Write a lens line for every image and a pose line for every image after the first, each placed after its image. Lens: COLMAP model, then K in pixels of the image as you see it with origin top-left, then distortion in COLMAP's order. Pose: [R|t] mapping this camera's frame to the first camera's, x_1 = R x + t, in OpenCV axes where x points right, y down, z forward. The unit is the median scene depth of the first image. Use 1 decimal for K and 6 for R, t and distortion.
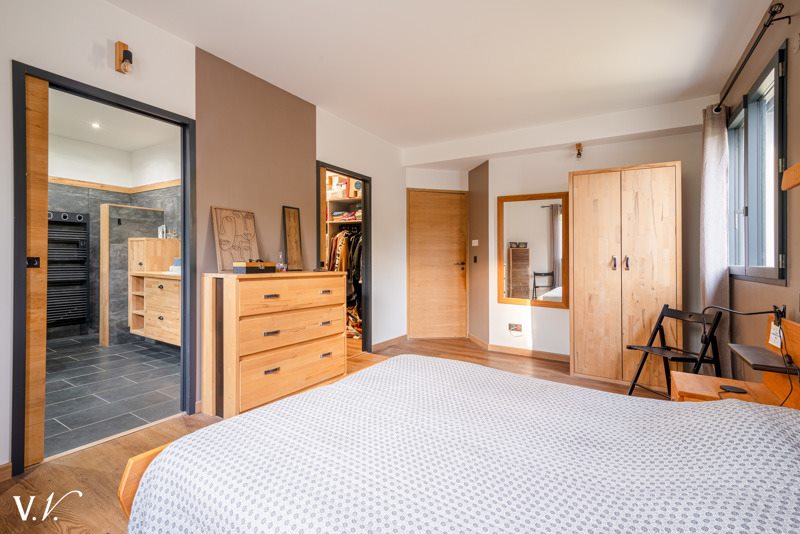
lens RADIAL K [[362.4, 0, 405.0], [0, 362.4, 266.0], [0, 0, 1]] dist [0.003010, 0.000811]
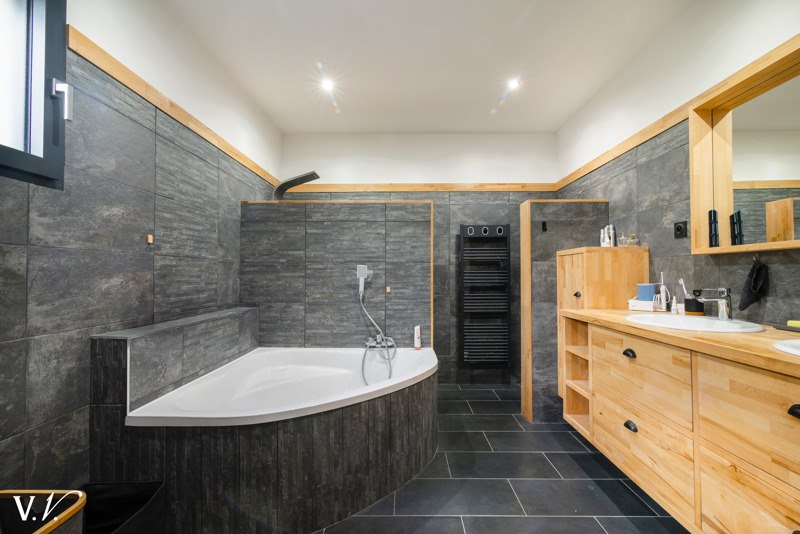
lens RADIAL K [[362.4, 0, 405.0], [0, 362.4, 266.0], [0, 0, 1]] dist [0.003010, 0.000811]
pose [[0.521327, -0.039821, -0.852427, -0.374008], [-0.007880, 0.998643, -0.051471, -0.018791], [0.853321, 0.033551, 0.520306, 0.462719]]
